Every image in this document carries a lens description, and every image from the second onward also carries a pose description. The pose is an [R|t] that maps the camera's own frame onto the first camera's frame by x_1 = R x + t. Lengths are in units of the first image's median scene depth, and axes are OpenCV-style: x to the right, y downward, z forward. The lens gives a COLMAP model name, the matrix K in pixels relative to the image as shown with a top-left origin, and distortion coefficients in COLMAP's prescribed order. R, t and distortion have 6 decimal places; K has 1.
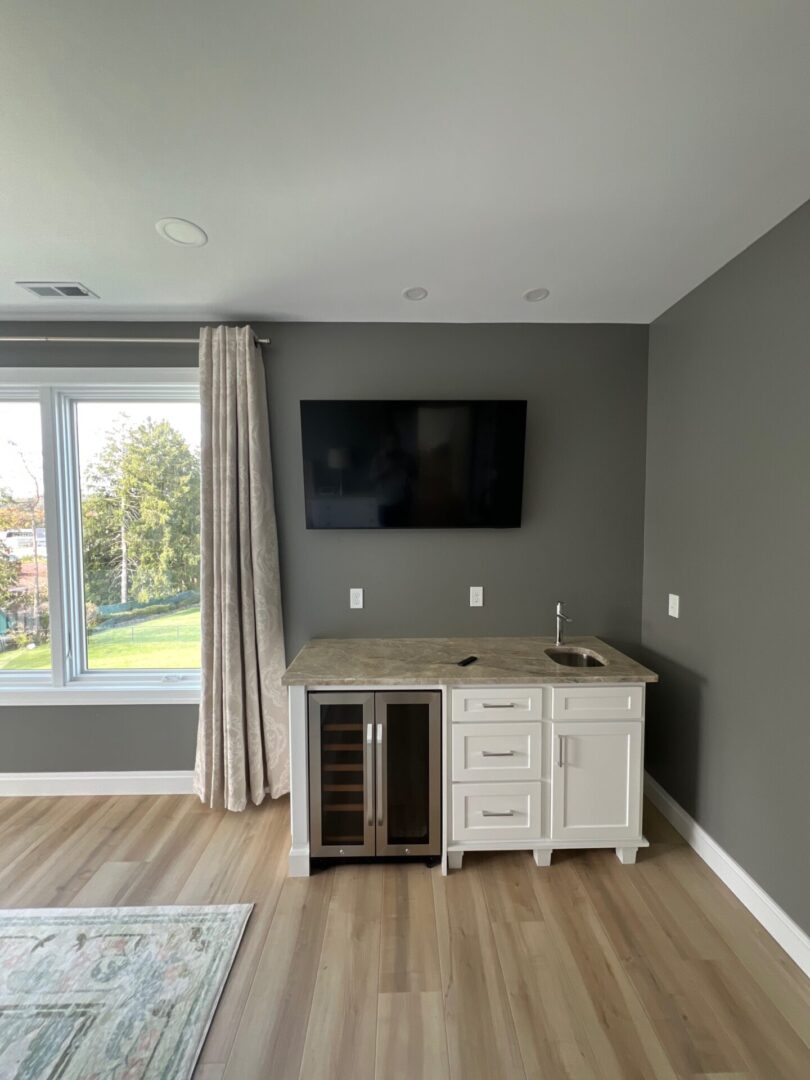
lens RADIAL K [[433.0, 0, 407.8], [0, 433.0, 538.5], [0, 0, 1]] dist [0.001984, 0.000404]
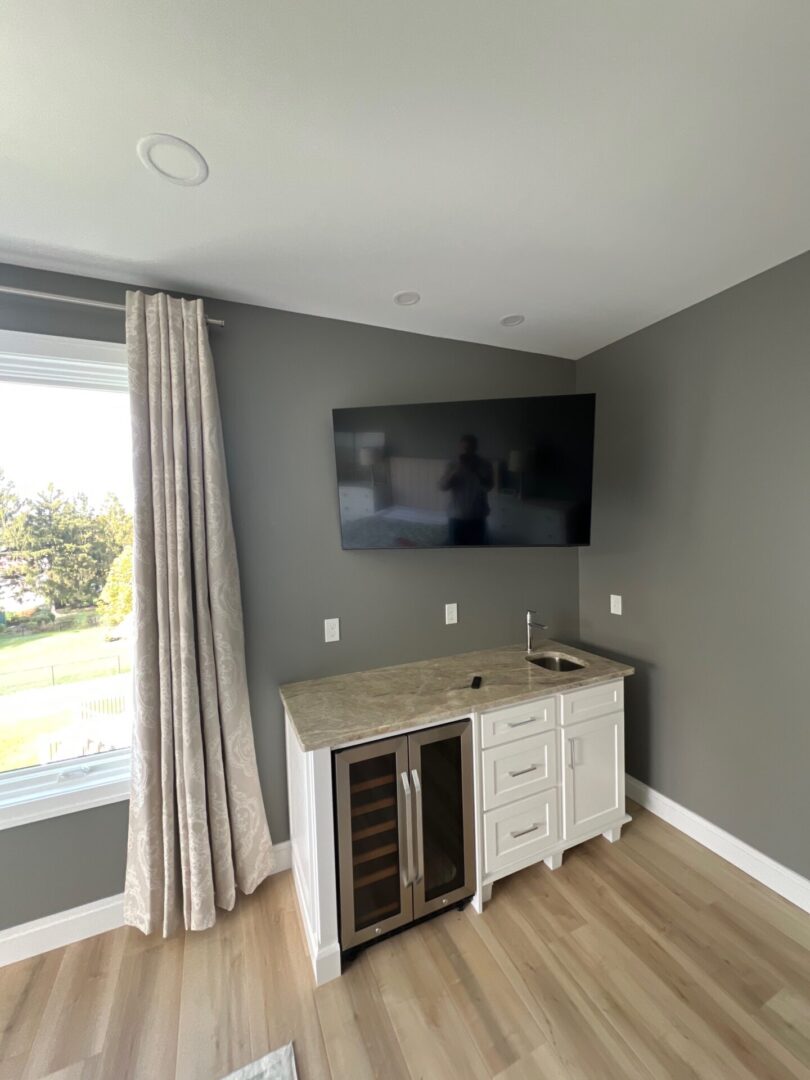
lens RADIAL K [[433.0, 0, 407.3], [0, 433.0, 538.1], [0, 0, 1]] dist [0.001984, 0.000404]
pose [[0.920243, -0.035392, 0.389743, -0.371361], [0.043126, 0.999008, -0.011108, -0.036890], [-0.388963, 0.027030, 0.920857, 0.151823]]
